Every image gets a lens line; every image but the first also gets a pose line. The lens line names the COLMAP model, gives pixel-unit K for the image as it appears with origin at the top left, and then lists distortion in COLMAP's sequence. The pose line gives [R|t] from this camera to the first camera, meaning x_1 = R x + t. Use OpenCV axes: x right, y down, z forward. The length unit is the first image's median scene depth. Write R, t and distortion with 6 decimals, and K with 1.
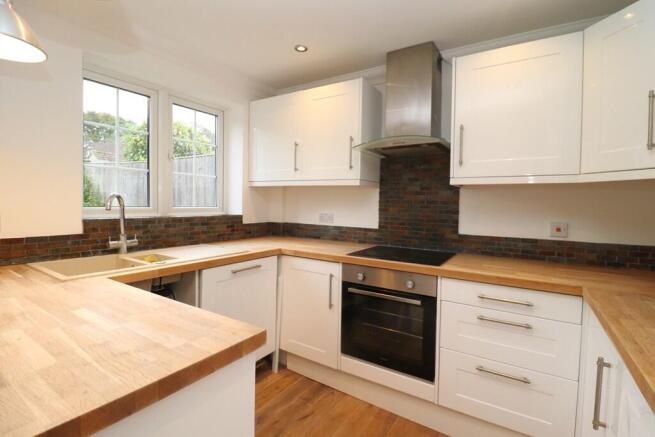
lens RADIAL K [[305.7, 0, 338.0], [0, 305.7, 213.2], [0, 0, 1]] dist [-0.001269, -0.000283]
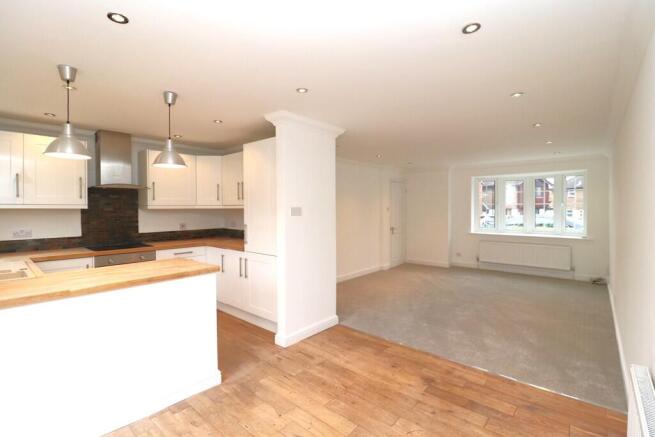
lens RADIAL K [[305.7, 0, 338.0], [0, 305.7, 213.2], [0, 0, 1]] dist [-0.001269, -0.000283]
pose [[0.163200, -0.036863, 0.985904, -1.270712], [0.040494, 0.998710, 0.030638, -0.063547], [-0.985762, 0.034923, 0.164483, -0.541470]]
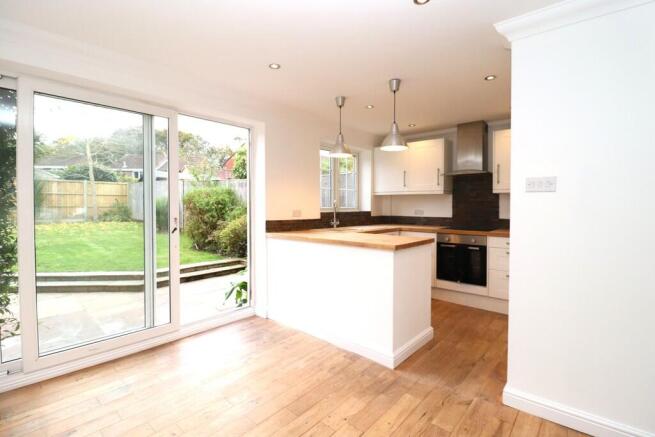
lens RADIAL K [[303.6, 0, 330.4], [0, 303.6, 211.7], [0, 0, 1]] dist [-0.000662, -0.000077]
pose [[0.985684, -0.014081, -0.168014, -0.305235], [0.011553, 0.999805, -0.016017, 0.042712], [0.168207, 0.013846, 0.985654, -0.986626]]
